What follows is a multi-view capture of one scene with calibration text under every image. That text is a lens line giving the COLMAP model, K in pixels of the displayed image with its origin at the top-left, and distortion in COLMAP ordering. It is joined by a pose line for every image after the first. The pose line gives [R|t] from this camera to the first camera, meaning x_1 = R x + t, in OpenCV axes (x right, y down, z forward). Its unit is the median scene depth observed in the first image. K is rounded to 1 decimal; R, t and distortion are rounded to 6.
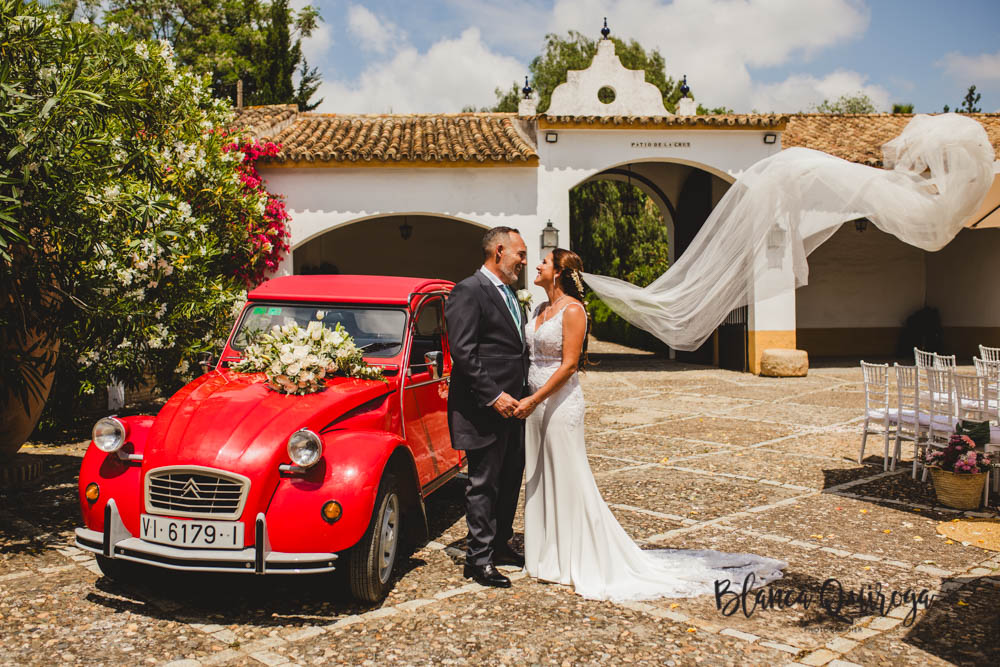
lens RADIAL K [[977.7, 0, 500.0], [0, 977.7, 333.5], [0, 0, 1]] dist [-0.008098, -0.011790]
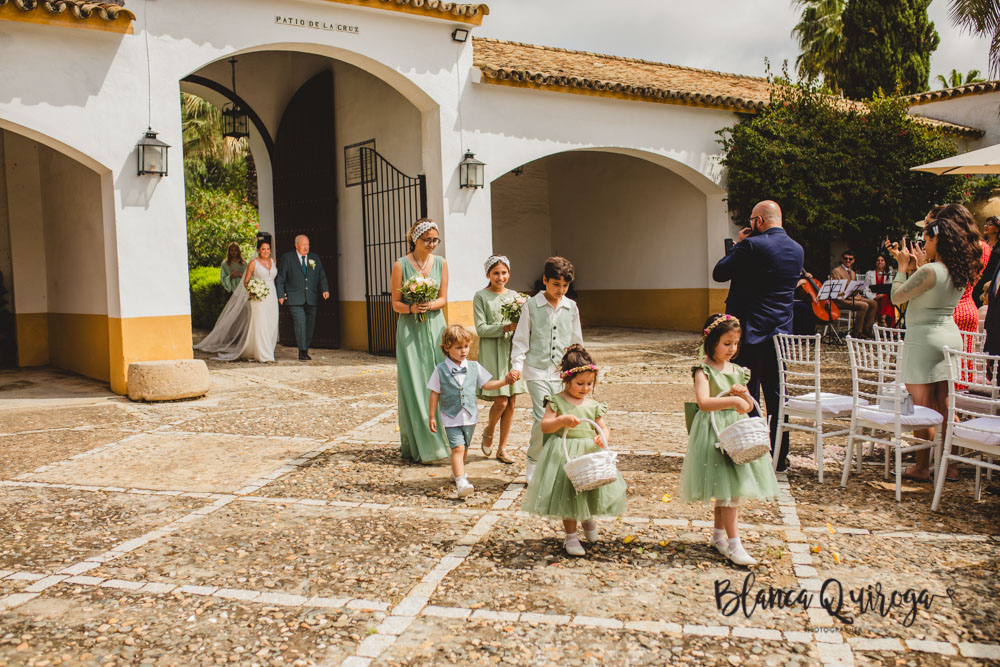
lens RADIAL K [[977.7, 0, 500.0], [0, 977.7, 333.5], [0, 0, 1]] dist [-0.008098, -0.011790]
pose [[0.847507, -0.041437, 0.529164, -0.088554], [0.023106, 0.998883, 0.041213, -0.009778], [-0.530281, -0.022701, 0.847518, 0.374054]]
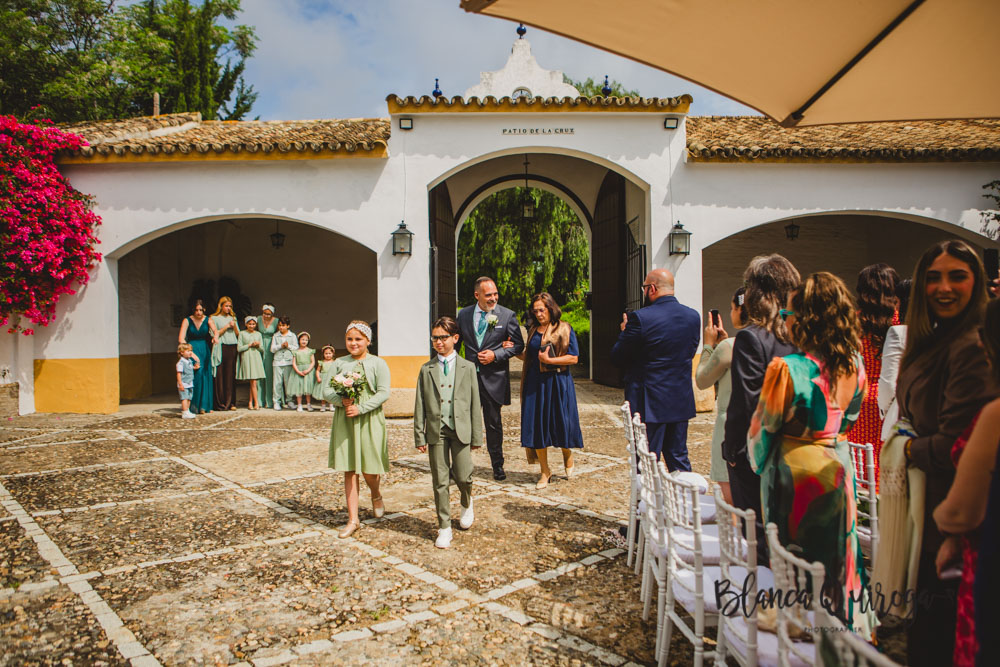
lens RADIAL K [[782.5, 0, 472.4], [0, 782.5, 334.4], [0, 0, 1]] dist [-0.121777, 0.130052]
pose [[0.996381, 0.009050, -0.084512, 0.166743], [-0.009561, 0.999938, -0.005634, -0.016153], [0.084455, 0.006422, 0.996407, 0.340289]]
